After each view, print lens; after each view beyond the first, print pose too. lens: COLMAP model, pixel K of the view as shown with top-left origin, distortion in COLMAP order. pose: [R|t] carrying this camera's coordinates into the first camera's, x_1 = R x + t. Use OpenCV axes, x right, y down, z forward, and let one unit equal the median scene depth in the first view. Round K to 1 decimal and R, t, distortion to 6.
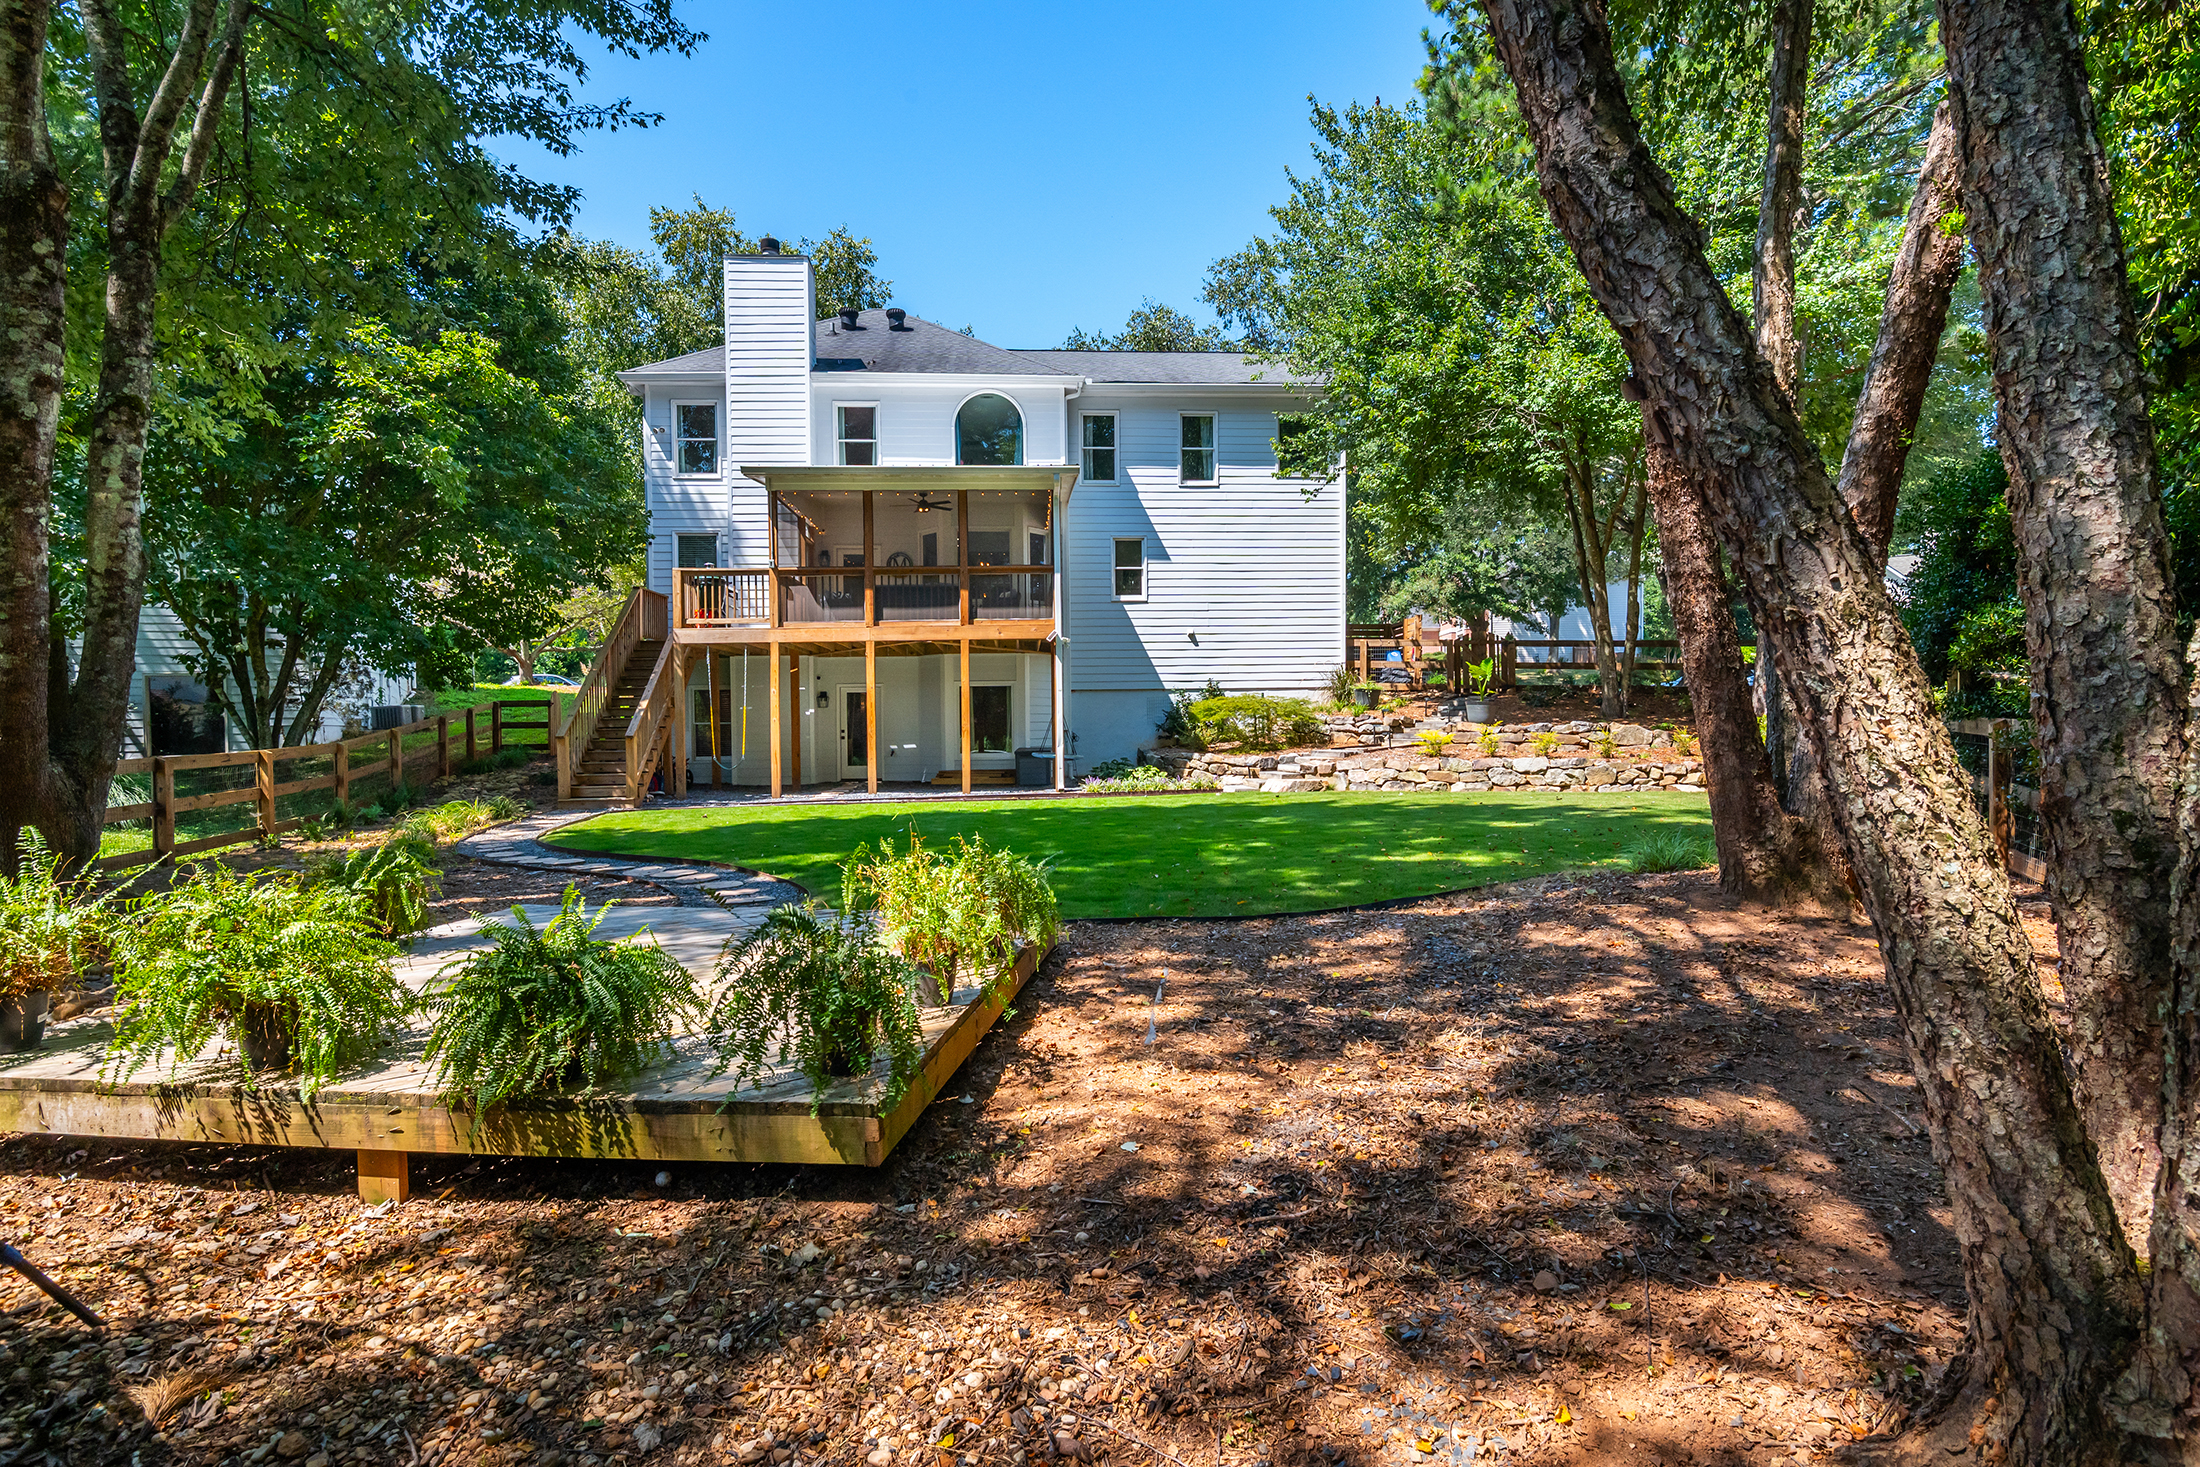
lens RADIAL K [[1114.9, 0, 1076.3], [0, 1114.9, 726.3], [0, 0, 1]] dist [-0.001876, -0.000923]
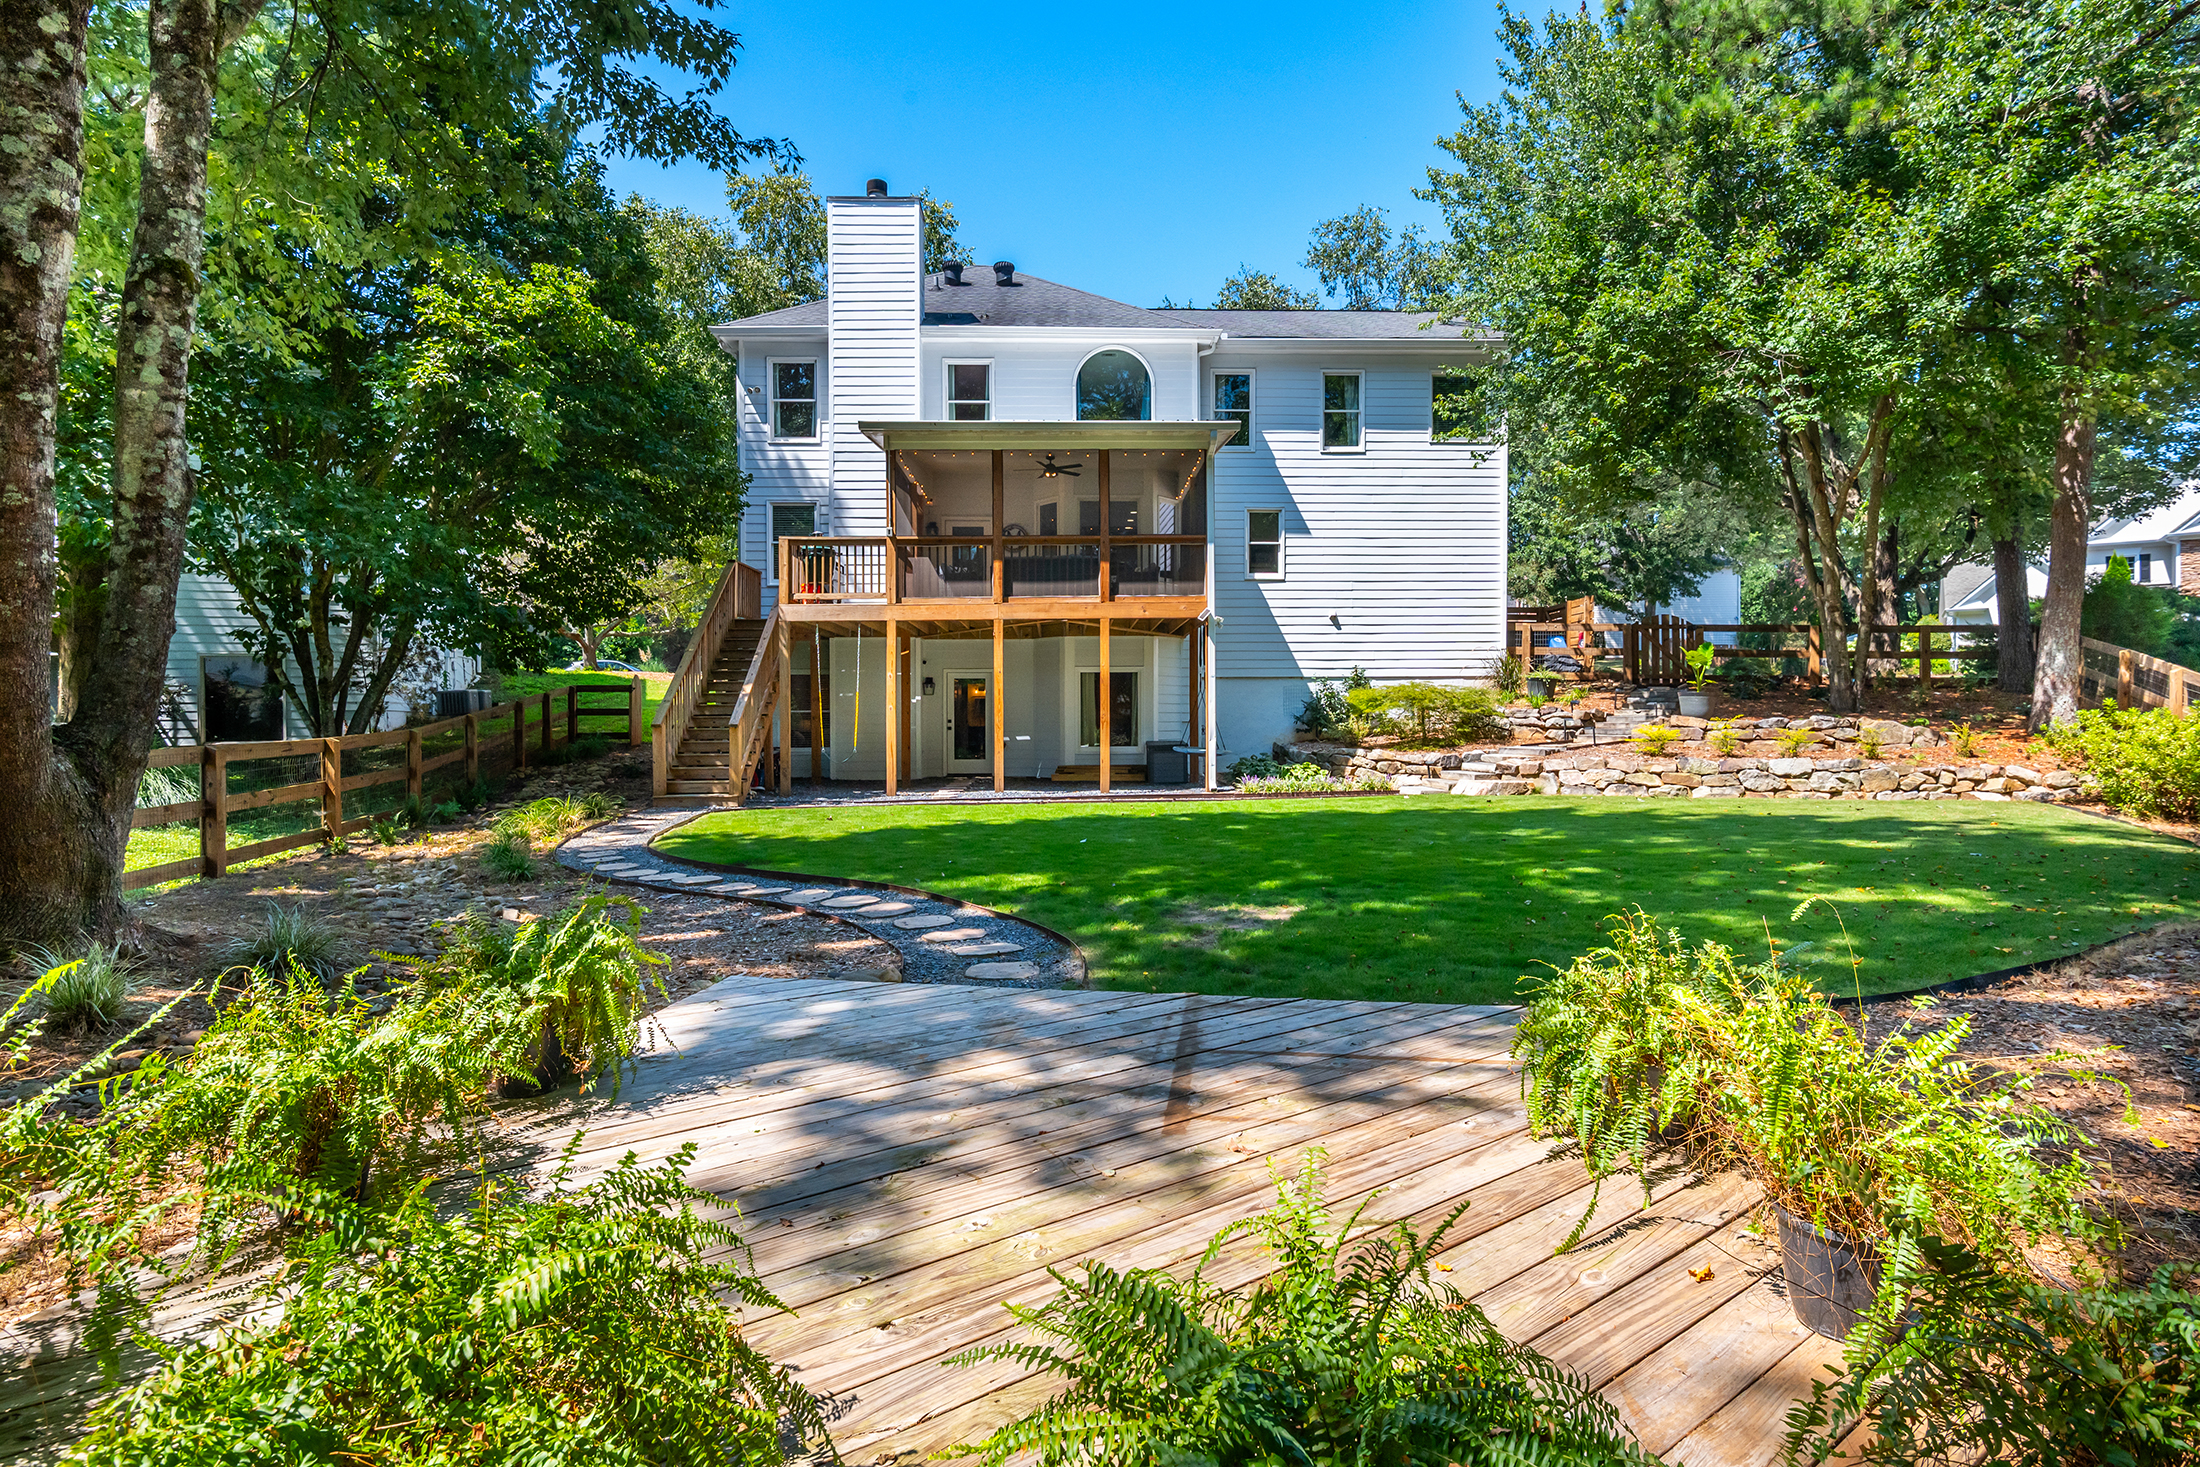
lens RADIAL K [[1112.8, 0, 1077.3], [0, 1112.8, 704.8], [0, 0, 1]] dist [0.000257, -0.001508]
pose [[0.999488, 0.007073, -0.031188, -0.090424], [-0.007445, 0.999903, -0.011805, 0.001328], [0.031102, 0.012031, 0.999444, 0.113842]]
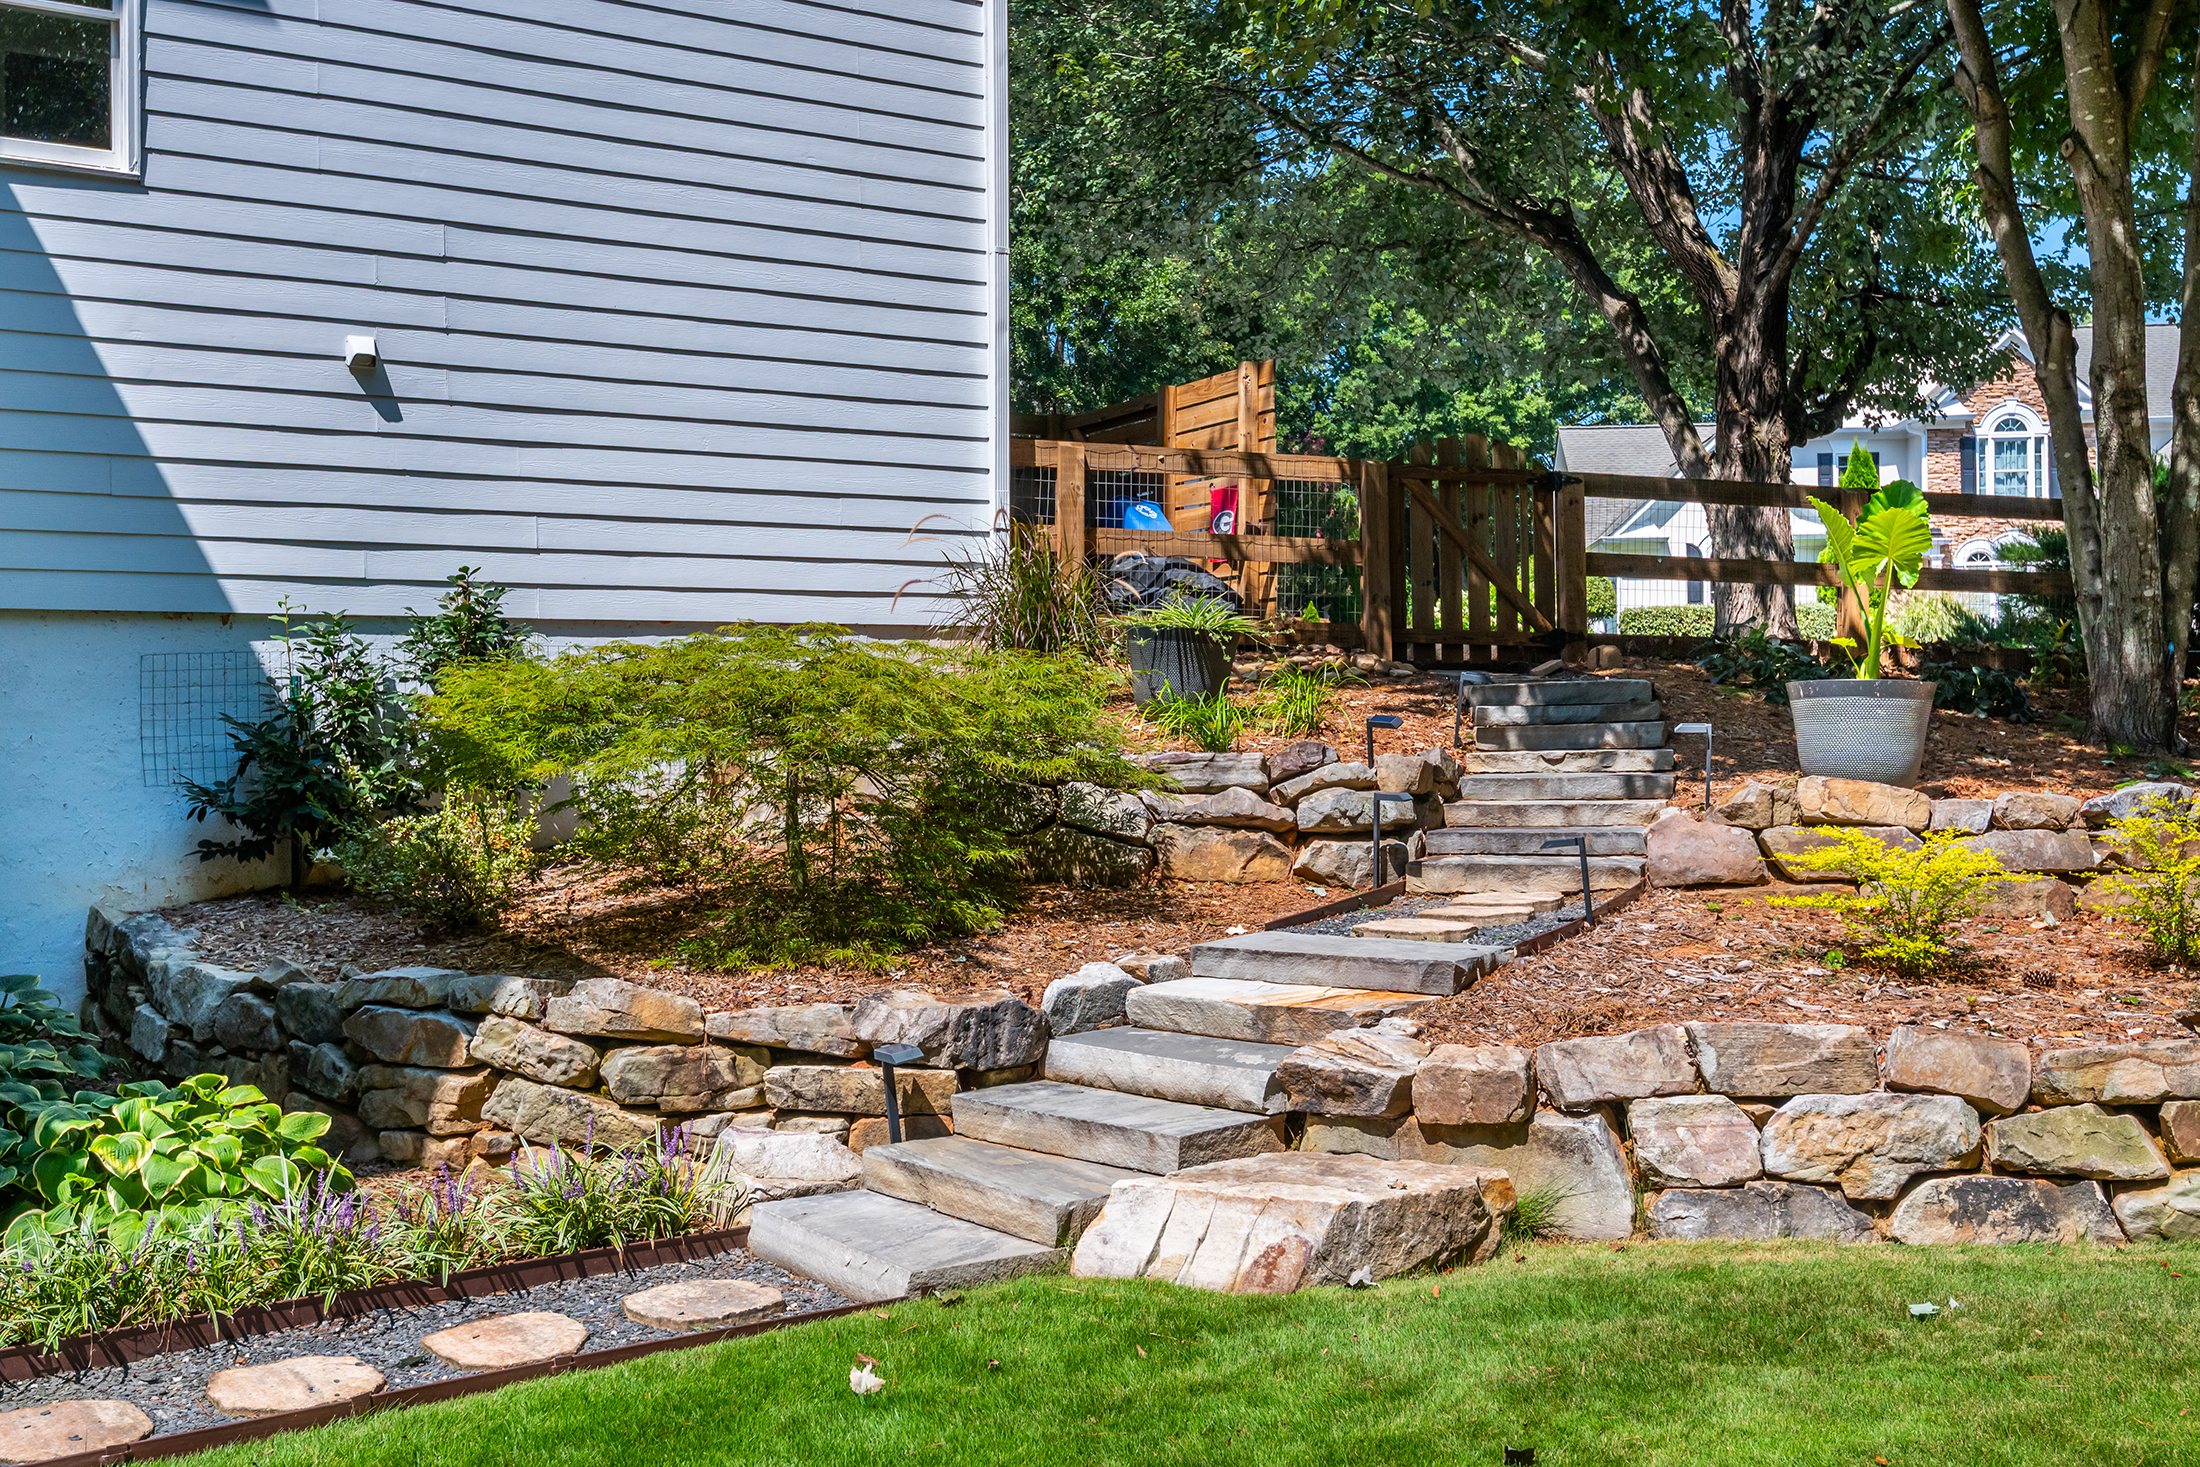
lens RADIAL K [[2162.9, 0, 1100.0], [0, 2162.9, 733.5], [0, 0, 1]] dist [0.007344, 0.003012]
pose [[0.870385, 0.000881, 0.492370, 0.025735], [0.003169, 0.999968, -0.007390, -0.009403], [-0.492361, 0.007992, 0.870355, 0.685235]]
